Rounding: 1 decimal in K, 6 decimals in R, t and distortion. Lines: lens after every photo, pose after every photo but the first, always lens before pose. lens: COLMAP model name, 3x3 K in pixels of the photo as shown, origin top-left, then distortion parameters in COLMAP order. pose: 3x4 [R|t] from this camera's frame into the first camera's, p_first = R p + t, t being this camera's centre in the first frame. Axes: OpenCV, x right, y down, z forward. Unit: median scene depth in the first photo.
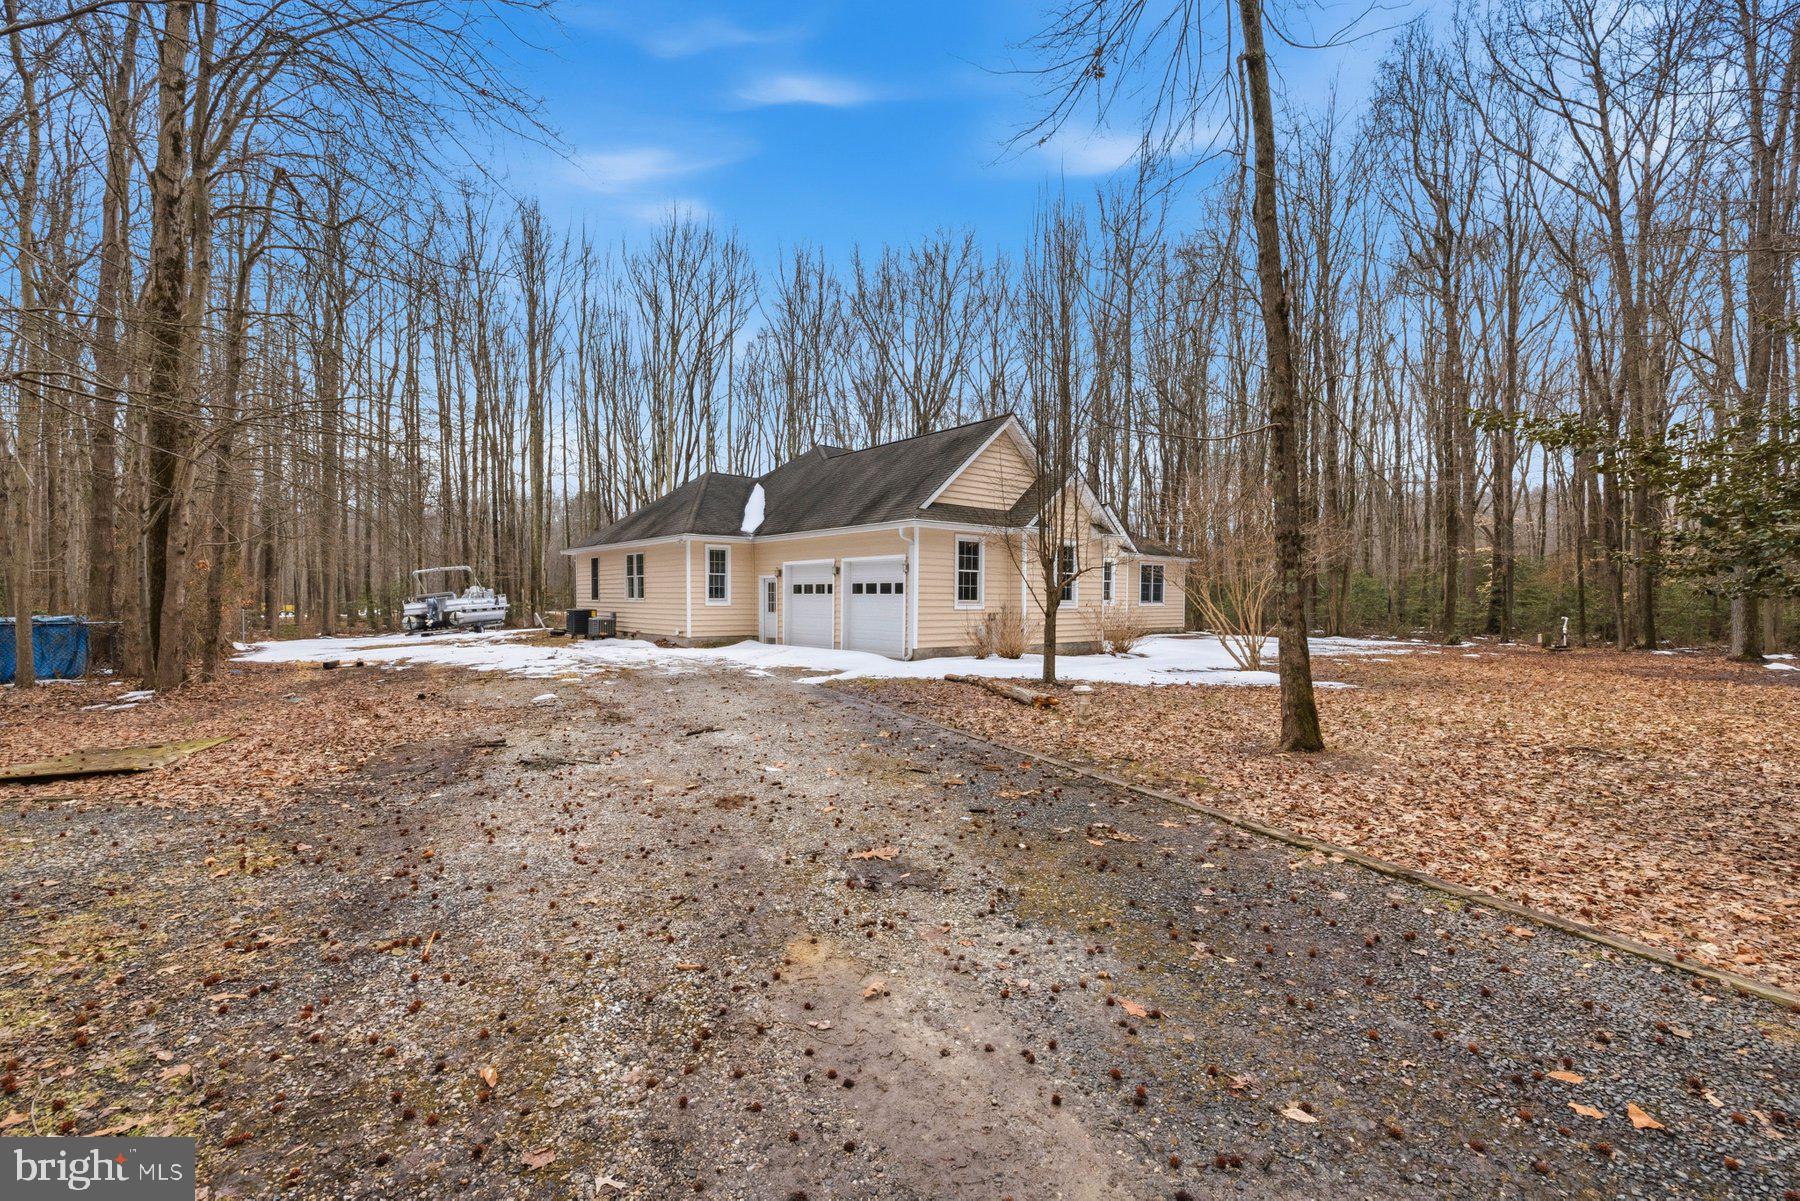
lens RADIAL K [[753.4, 0, 891.4], [0, 753.4, 594.2], [0, 0, 1]] dist [0.000911, 0.000215]
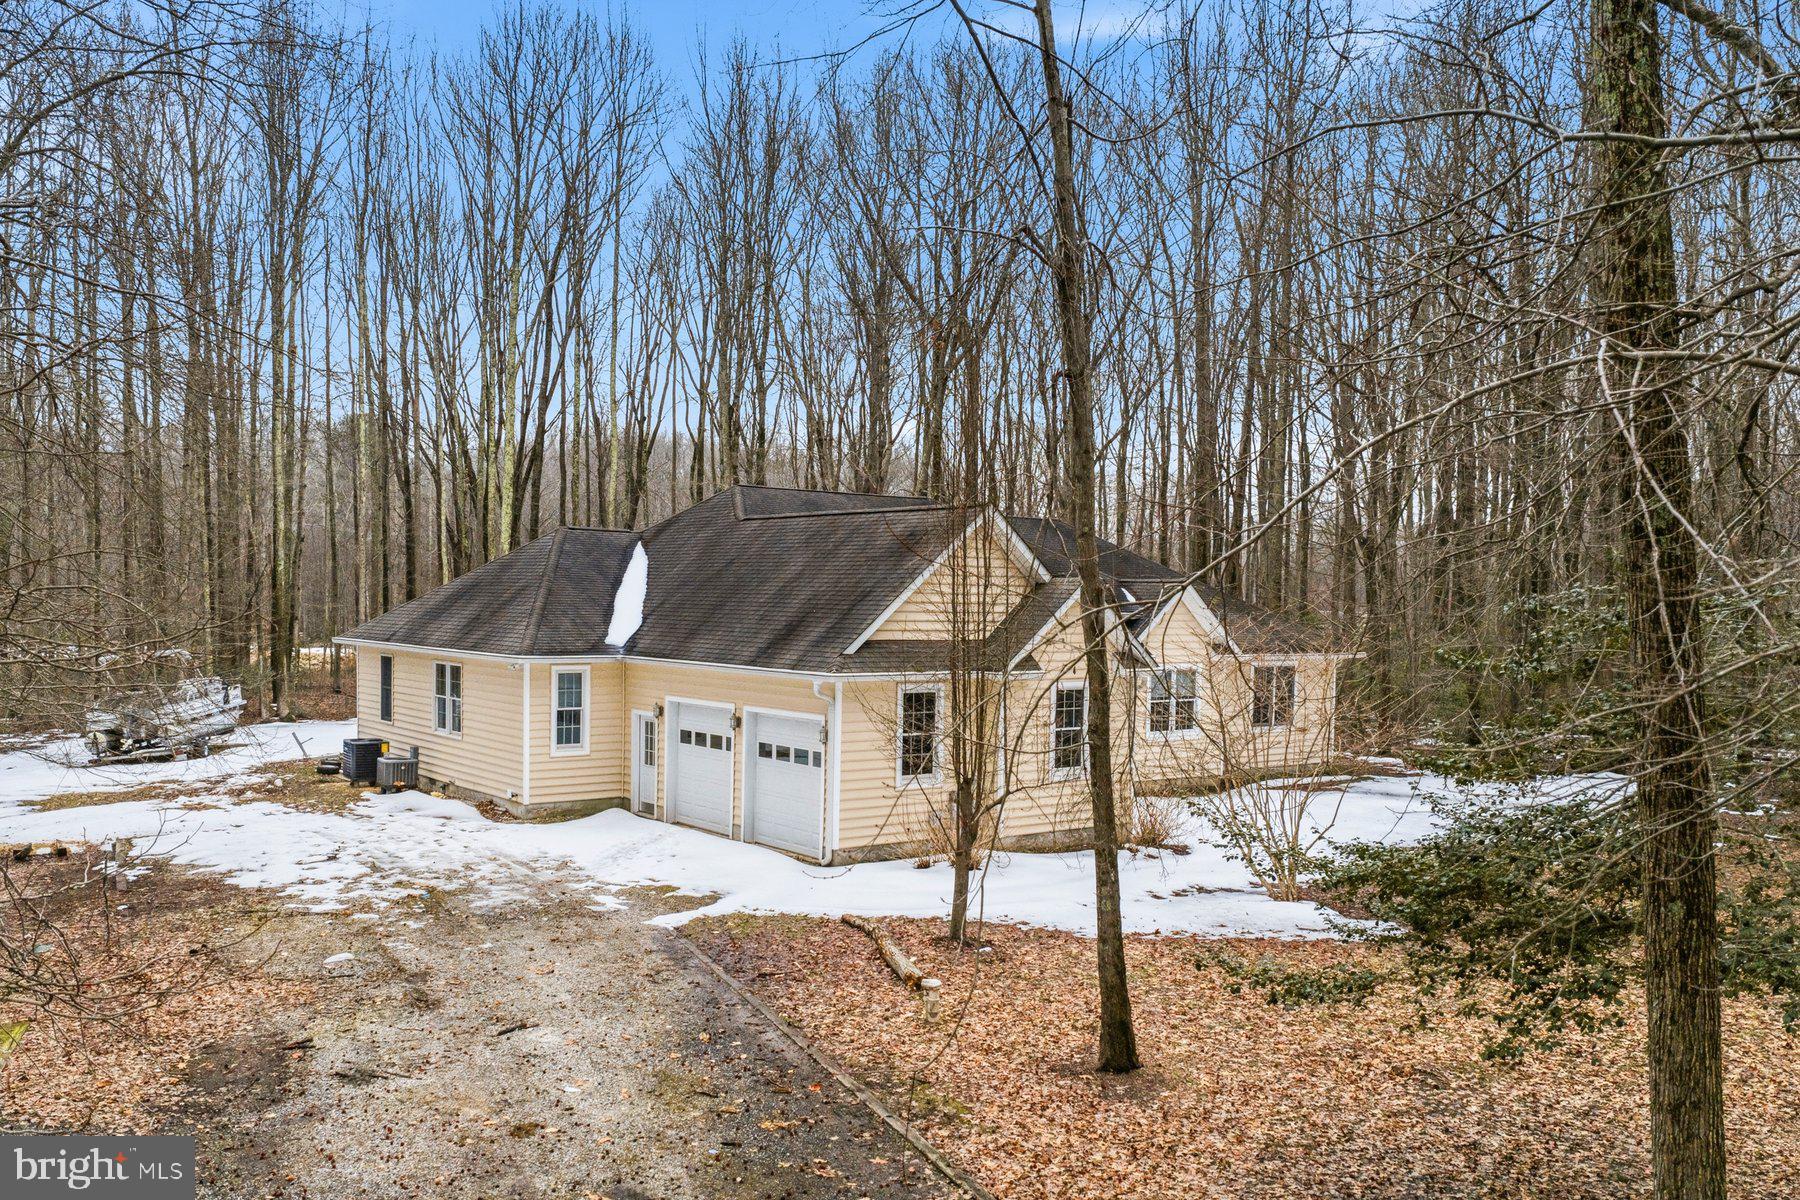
lens RADIAL K [[1464.3, 0, 905.6], [0, 1464.3, 606.9], [0, 0, 1]] dist [0.016858, -0.013295]
pose [[0.999579, 0.012612, -0.026120, 0.107774], [-0.012298, 0.999851, 0.012149, -0.143811], [0.026269, -0.011823, 0.999585, -0.316149]]
